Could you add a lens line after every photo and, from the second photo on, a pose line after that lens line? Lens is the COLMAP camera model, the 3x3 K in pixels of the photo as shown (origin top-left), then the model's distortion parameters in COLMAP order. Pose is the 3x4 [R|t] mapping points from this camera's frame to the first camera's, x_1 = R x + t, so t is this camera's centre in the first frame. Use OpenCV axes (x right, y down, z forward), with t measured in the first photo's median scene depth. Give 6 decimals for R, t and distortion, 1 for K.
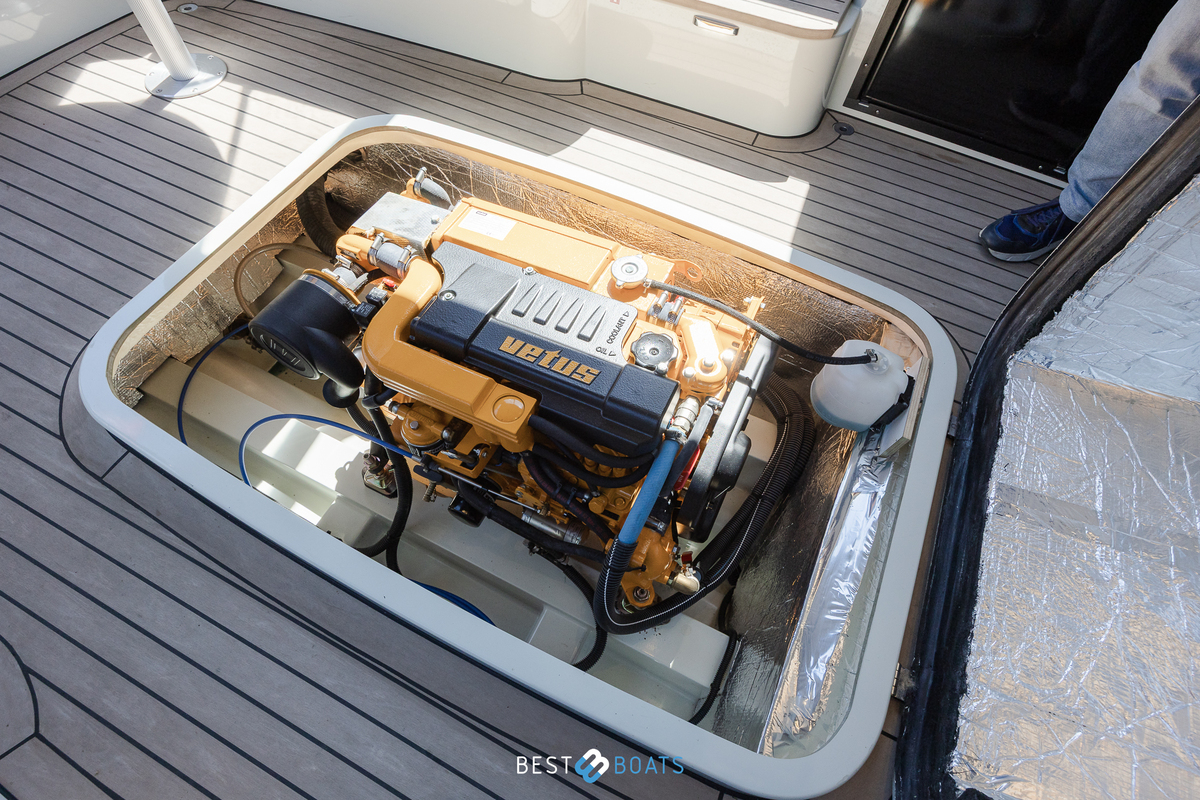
lens RADIAL K [[573.9, 0, 599.4], [0, 573.9, 408.2], [0, 0, 1]] dist [-0.004177, -0.000124]
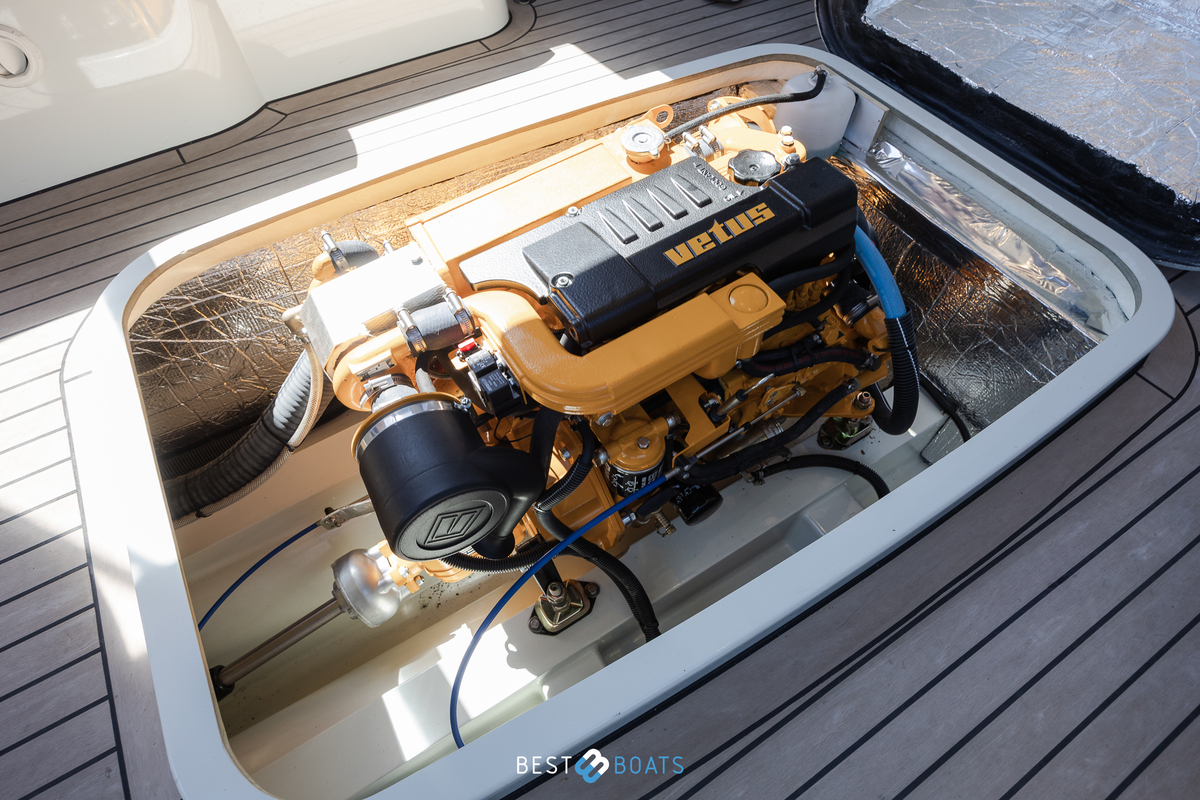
lens RADIAL K [[621.2, 0, 600.0], [0, 621.2, 400.0], [0, 0, 1]] dist [-0.004456, -0.001026]
pose [[0.534929, -0.717756, 0.445732, -0.672688], [0.743530, 0.650464, 0.155113, -0.175419], [-0.401266, 0.248440, 0.881625, 0.292824]]
